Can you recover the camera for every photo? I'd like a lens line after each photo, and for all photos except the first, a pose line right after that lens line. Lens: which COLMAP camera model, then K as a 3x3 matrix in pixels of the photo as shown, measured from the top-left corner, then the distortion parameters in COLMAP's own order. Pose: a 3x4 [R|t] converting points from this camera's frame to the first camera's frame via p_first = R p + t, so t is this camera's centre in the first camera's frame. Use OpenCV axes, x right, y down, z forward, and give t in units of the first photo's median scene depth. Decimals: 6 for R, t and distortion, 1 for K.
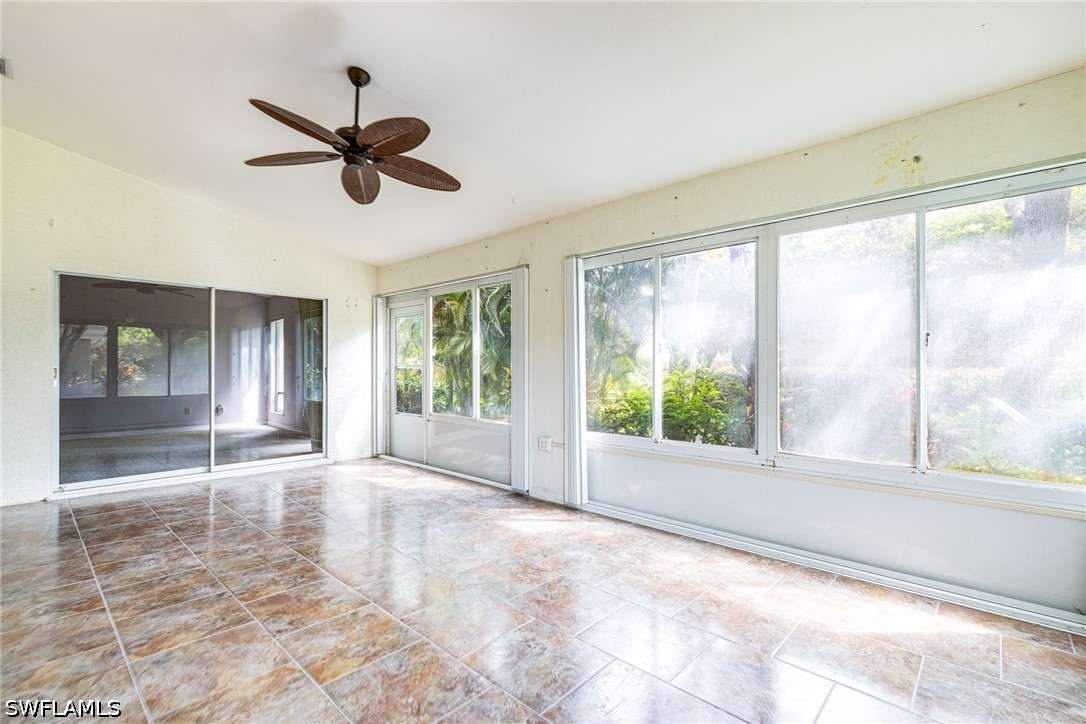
lens RADIAL K [[473.6, 0, 543.0], [0, 473.6, 367.3], [0, 0, 1]] dist [-0.001774, 0.001864]
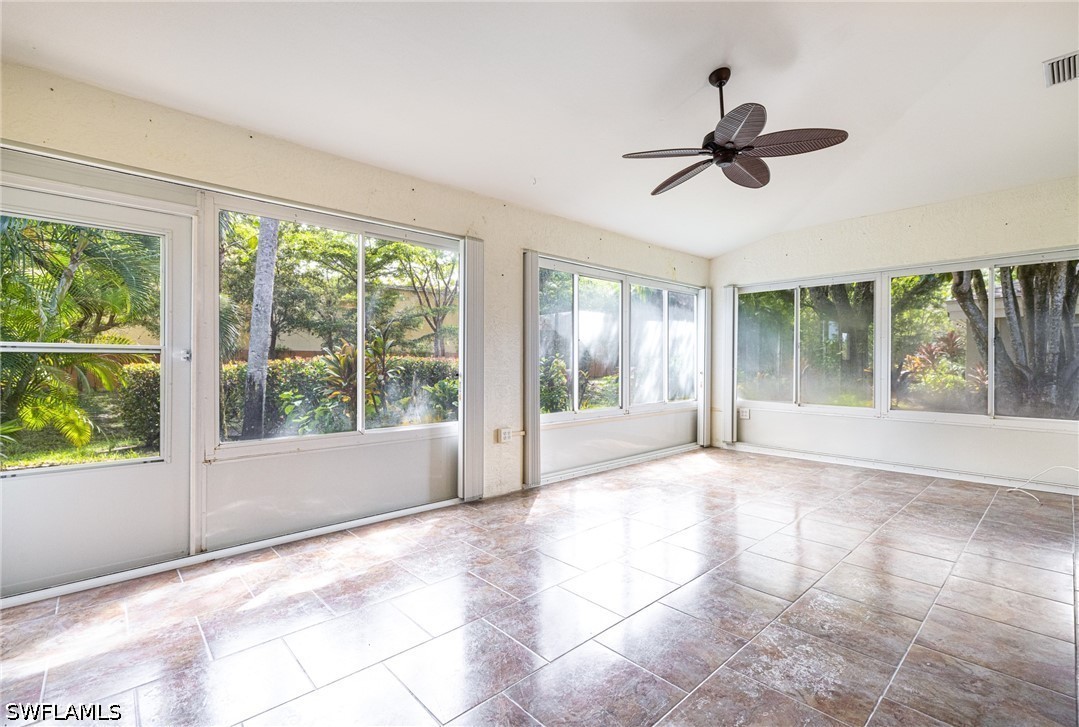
lens RADIAL K [[488.8, 0, 541.3], [0, 488.8, 359.8], [0, 0, 1]] dist [0.000138, -0.000385]
pose [[0.091325, 0.002127, 0.995819, -1.111750], [-0.005893, 0.999981, -0.001595, 0.010885], [-0.995804, -0.005723, 0.091336, 0.953633]]
